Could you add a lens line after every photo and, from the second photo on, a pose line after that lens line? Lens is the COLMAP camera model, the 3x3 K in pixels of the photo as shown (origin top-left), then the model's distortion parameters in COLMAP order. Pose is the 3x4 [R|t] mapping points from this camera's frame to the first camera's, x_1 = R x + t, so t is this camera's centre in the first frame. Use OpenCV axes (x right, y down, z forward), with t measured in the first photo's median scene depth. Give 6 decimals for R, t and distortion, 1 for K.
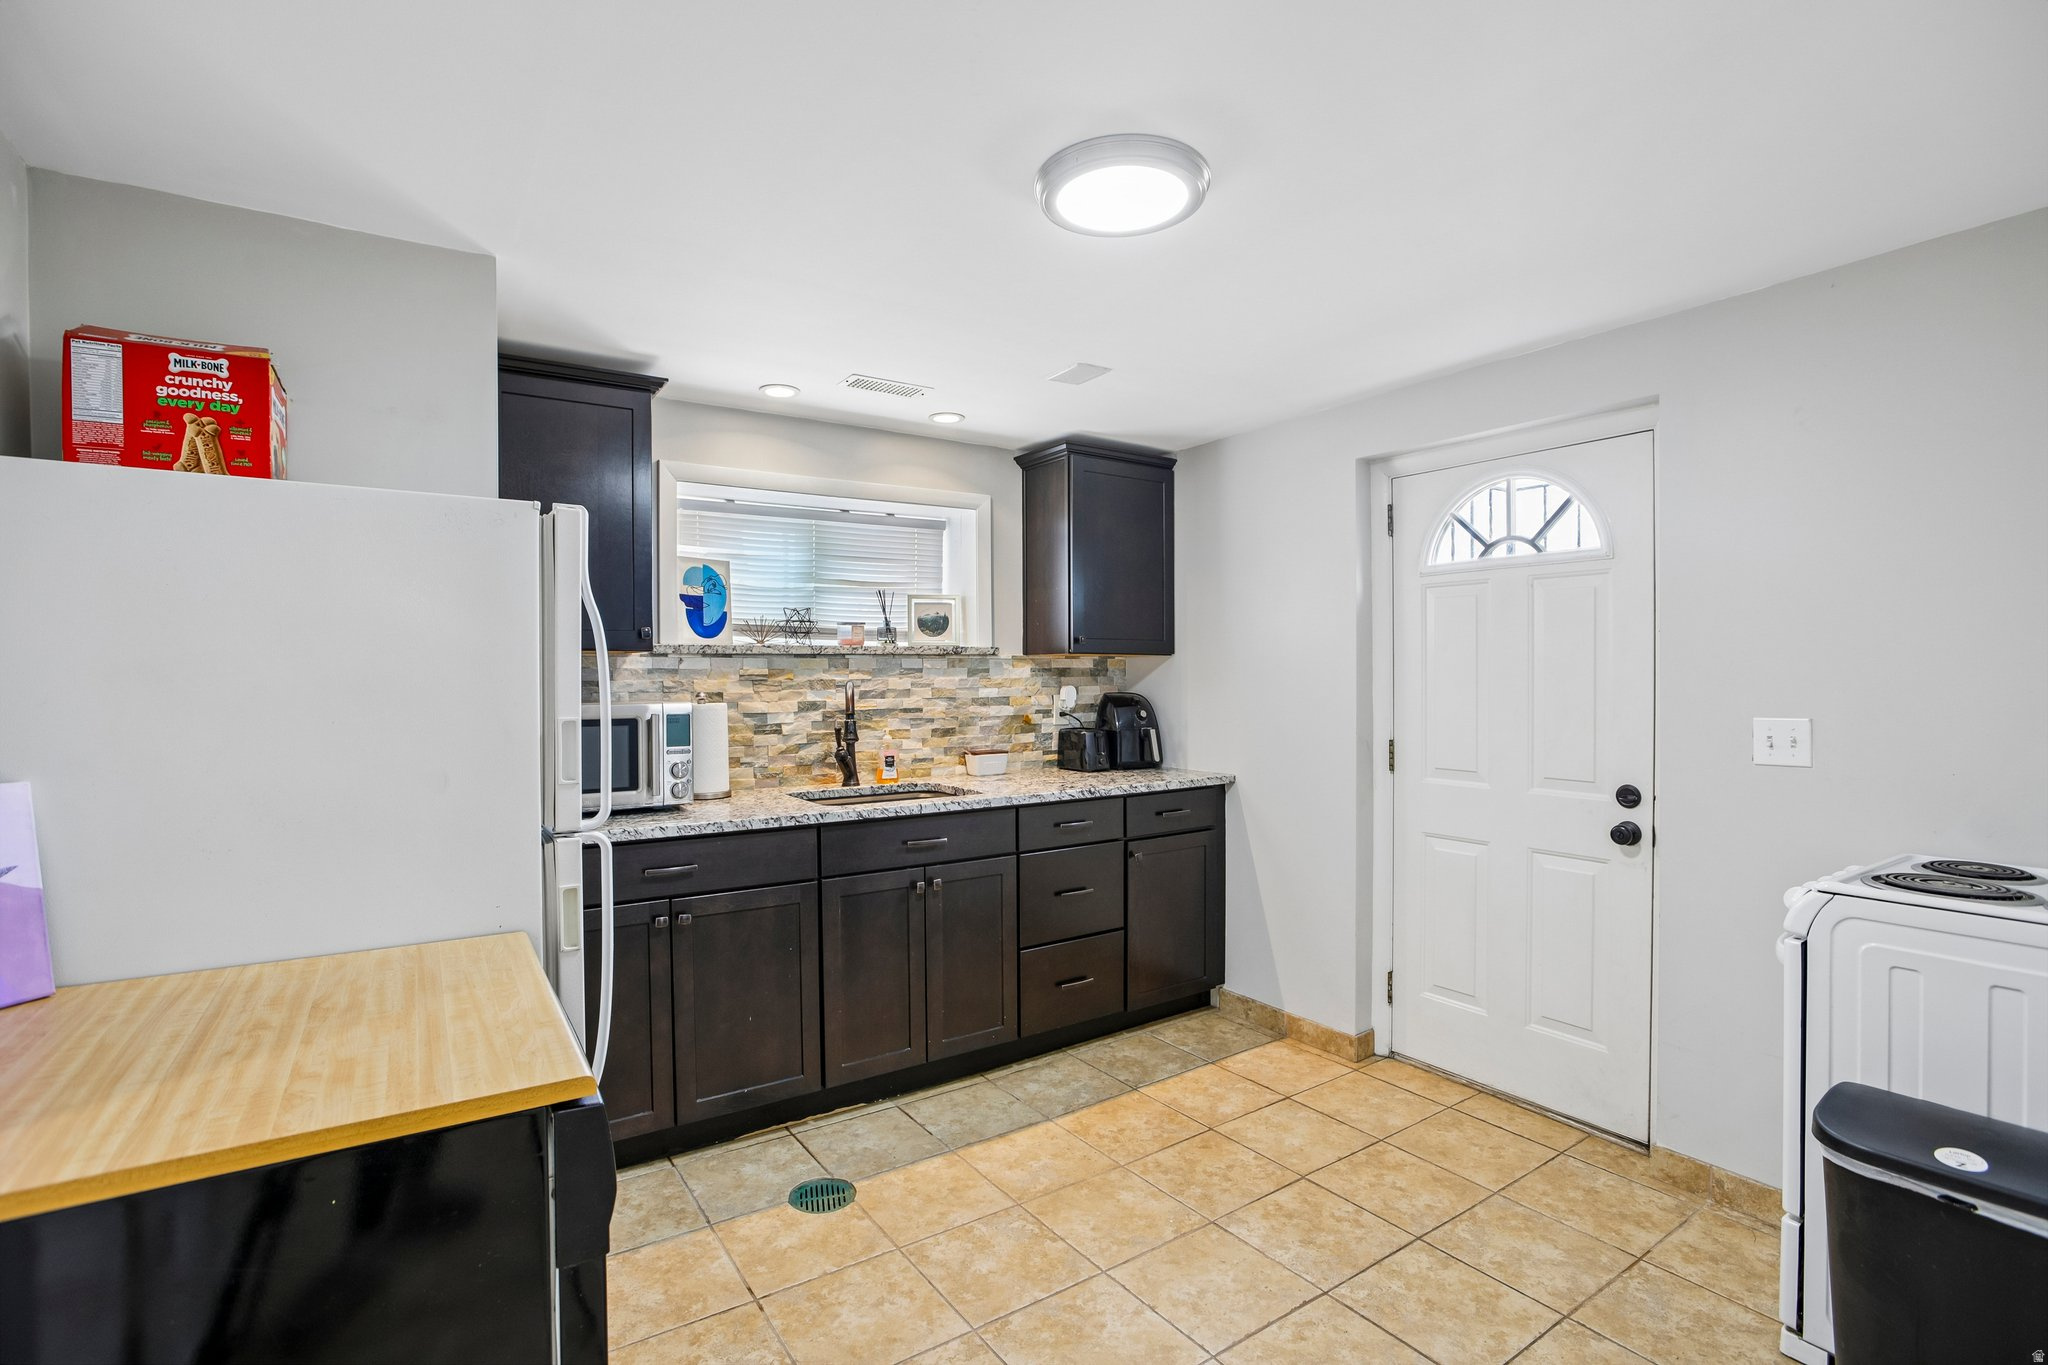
lens RADIAL K [[973.2, 0, 1024.0], [0, 973.2, 682.5], [0, 0, 1]] dist [-0.070217, 0.040149]
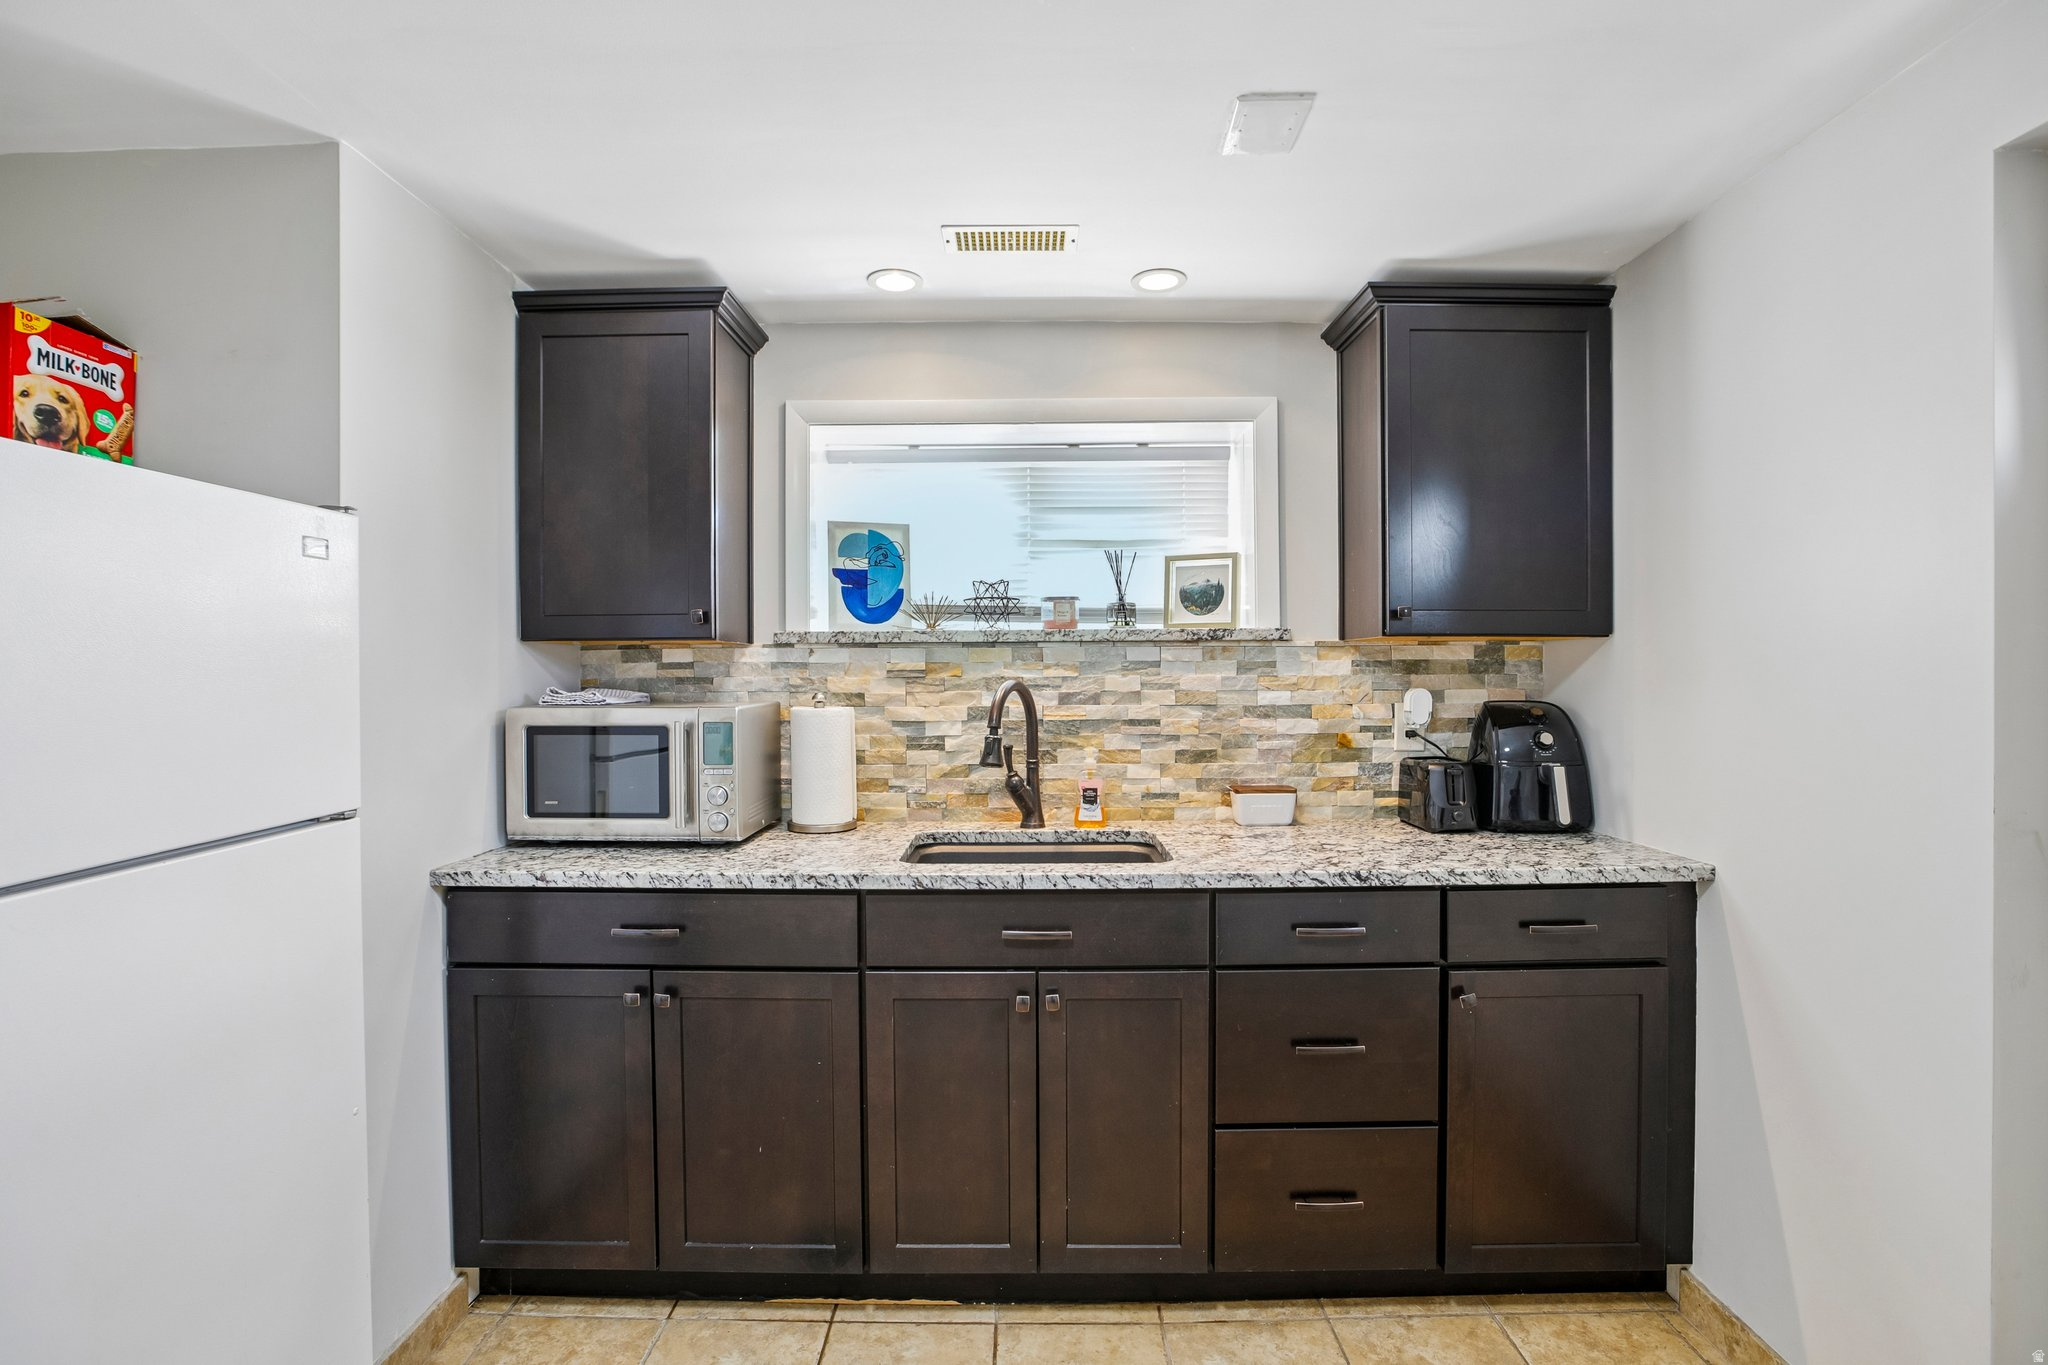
lens RADIAL K [[973.2, 0, 1024.0], [0, 973.2, 682.5], [0, 0, 1]] dist [-0.070217, 0.040149]
pose [[0.822983, 0.007053, -0.568022, 0.203684], [-0.005522, 0.999975, 0.004416, -0.002017], [0.568039, -0.000497, 0.823001, 0.384500]]
